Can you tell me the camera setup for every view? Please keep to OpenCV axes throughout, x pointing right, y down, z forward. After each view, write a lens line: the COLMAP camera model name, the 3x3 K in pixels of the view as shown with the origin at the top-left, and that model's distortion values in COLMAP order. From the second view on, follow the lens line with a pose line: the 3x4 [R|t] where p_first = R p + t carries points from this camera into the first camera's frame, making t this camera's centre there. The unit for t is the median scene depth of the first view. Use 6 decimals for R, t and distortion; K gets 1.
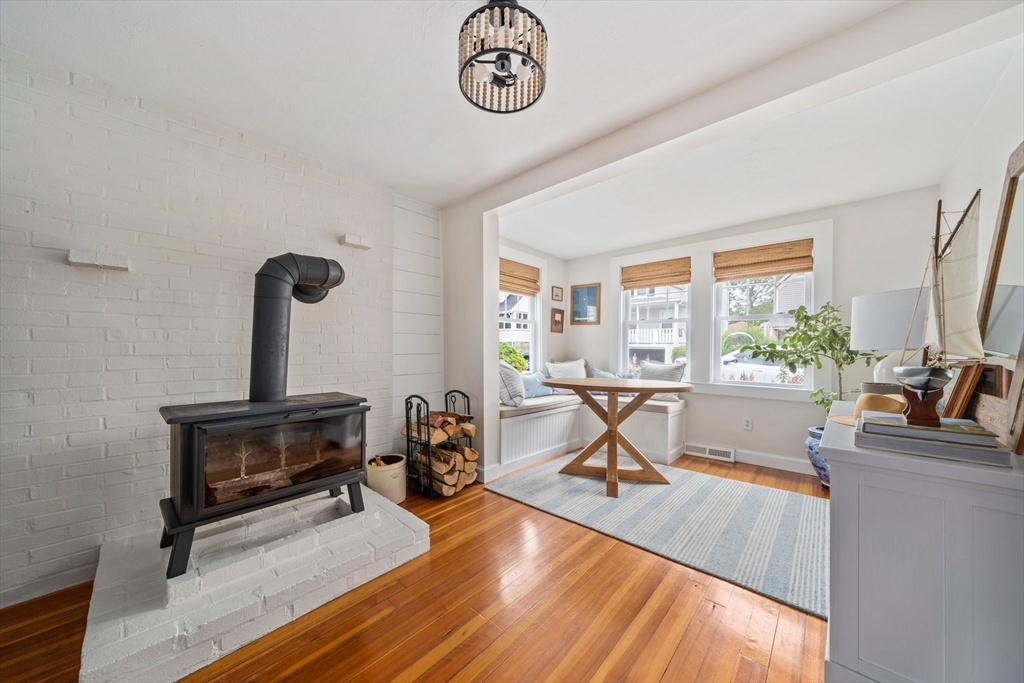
lens RADIAL K [[350.0, 0, 504.9], [0, 350.0, 346.0], [0, 0, 1]] dist [-0.001352, -0.000141]
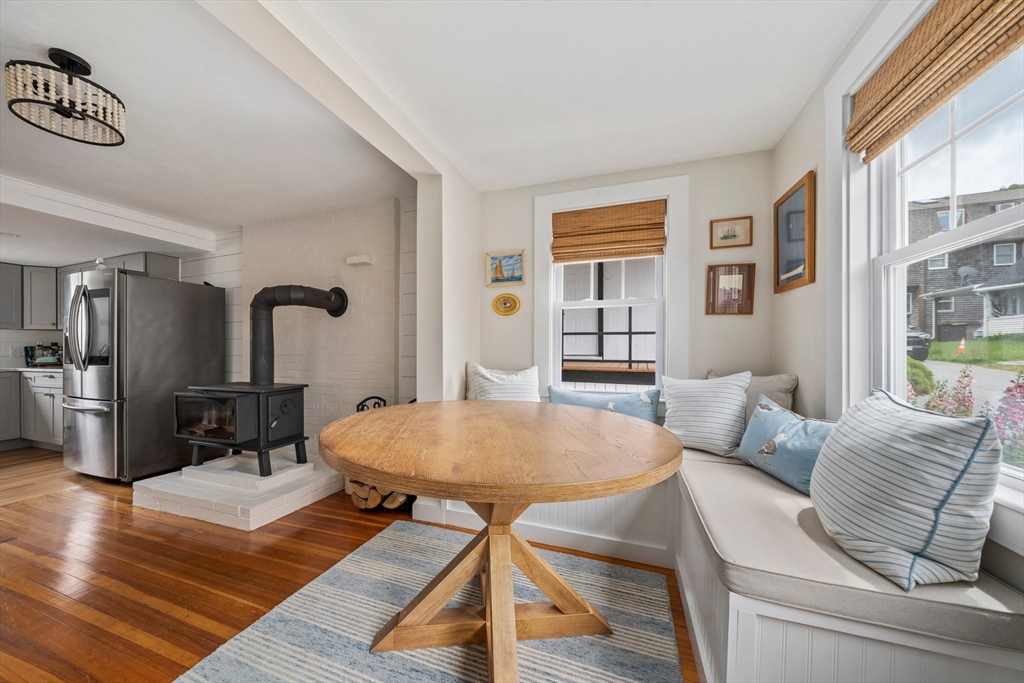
lens RADIAL K [[350.0, 0, 504.9], [0, 350.0, 346.0], [0, 0, 1]] dist [-0.001352, -0.000141]
pose [[0.391728, -0.015486, -0.919951, 0.491117], [0.010312, 0.999869, -0.012440, 0.006859], [0.920023, -0.004614, 0.391837, 0.565691]]
